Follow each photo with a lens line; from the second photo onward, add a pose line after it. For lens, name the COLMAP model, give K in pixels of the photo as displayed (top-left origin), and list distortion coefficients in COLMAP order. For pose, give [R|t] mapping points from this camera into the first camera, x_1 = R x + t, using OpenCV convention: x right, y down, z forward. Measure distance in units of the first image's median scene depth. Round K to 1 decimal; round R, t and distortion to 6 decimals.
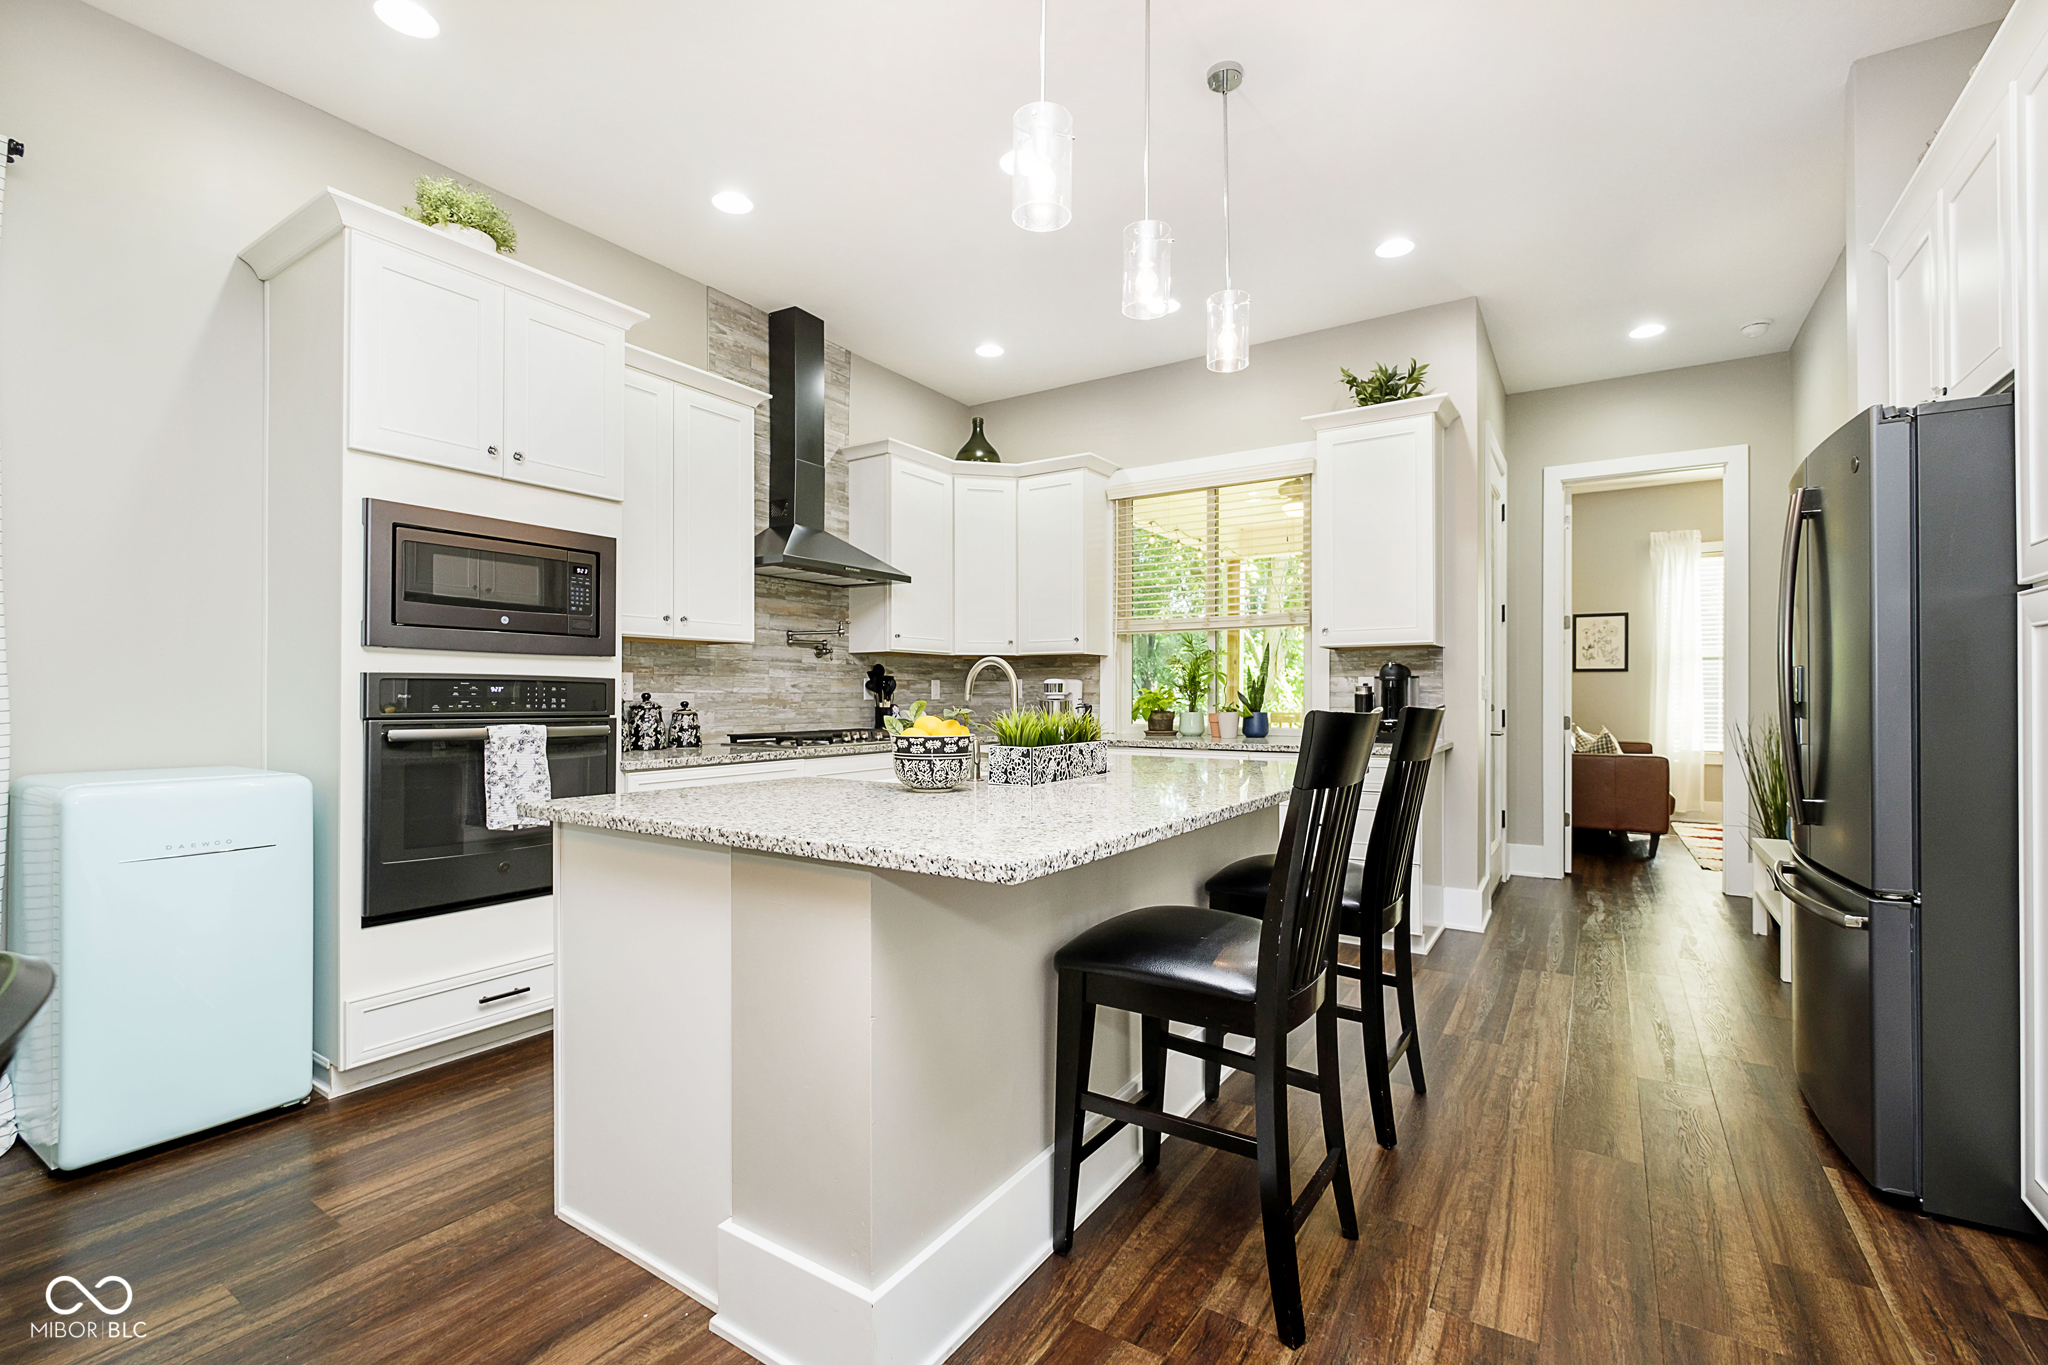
lens RADIAL K [[898.9, 0, 1031.6], [0, 898.9, 687.7], [0, 0, 1]] dist [-0.000717, -0.000107]
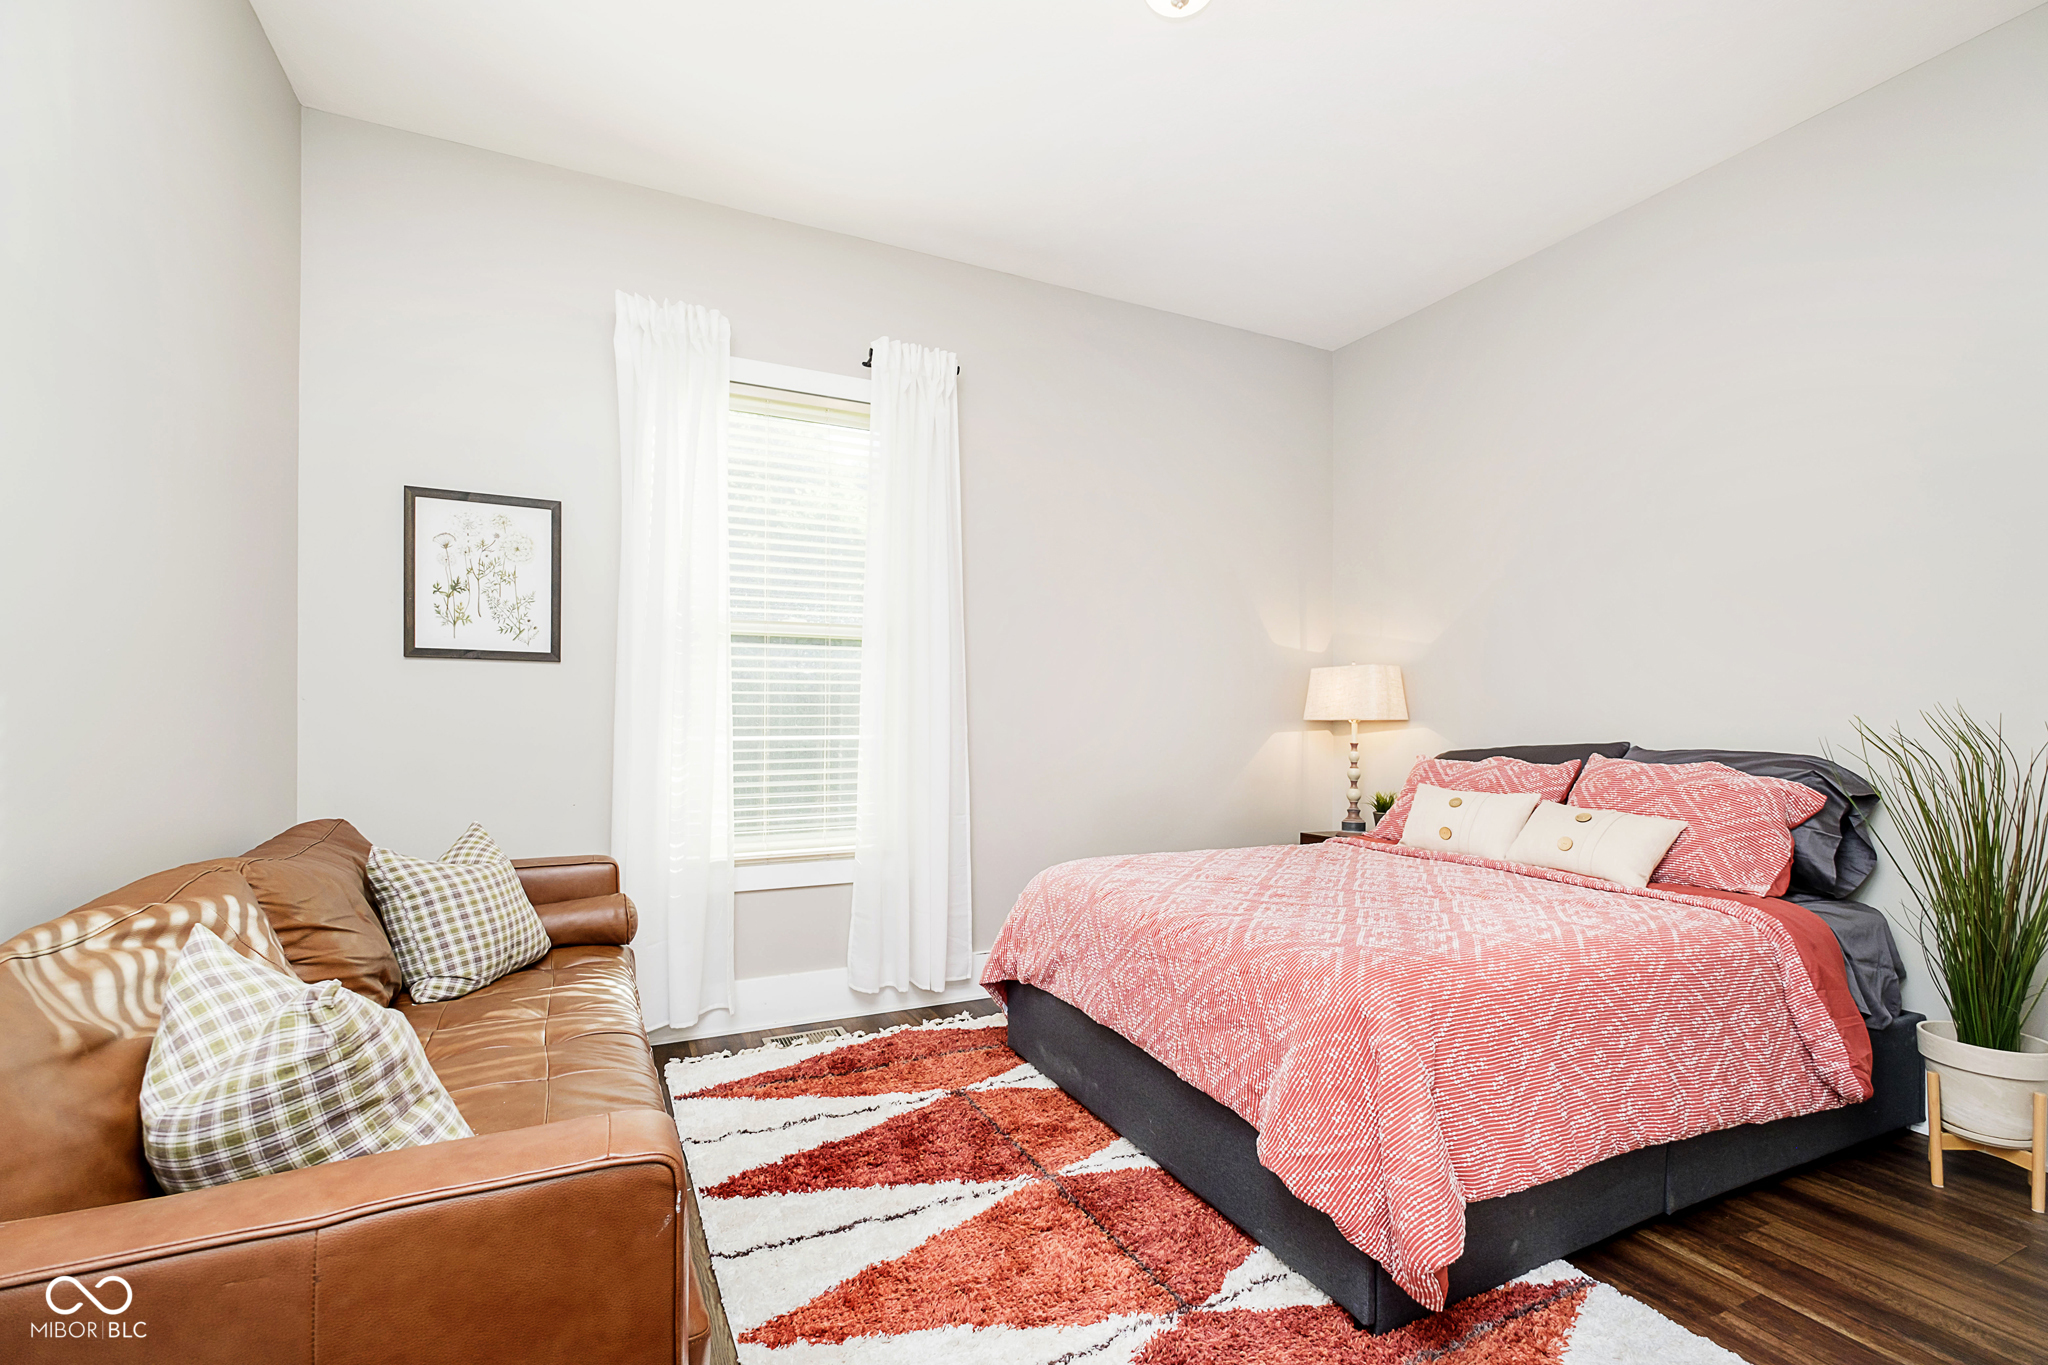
lens RADIAL K [[898.9, 0, 1028.6], [0, 898.9, 689.4], [0, 0, 1]] dist [-0.000717, -0.000107]
pose [[0.503709, 0.007022, 0.863845, 0.439495], [-0.002628, 0.999975, -0.006596, -0.003927], [-0.863870, 0.001053, 0.503714, 0.643086]]
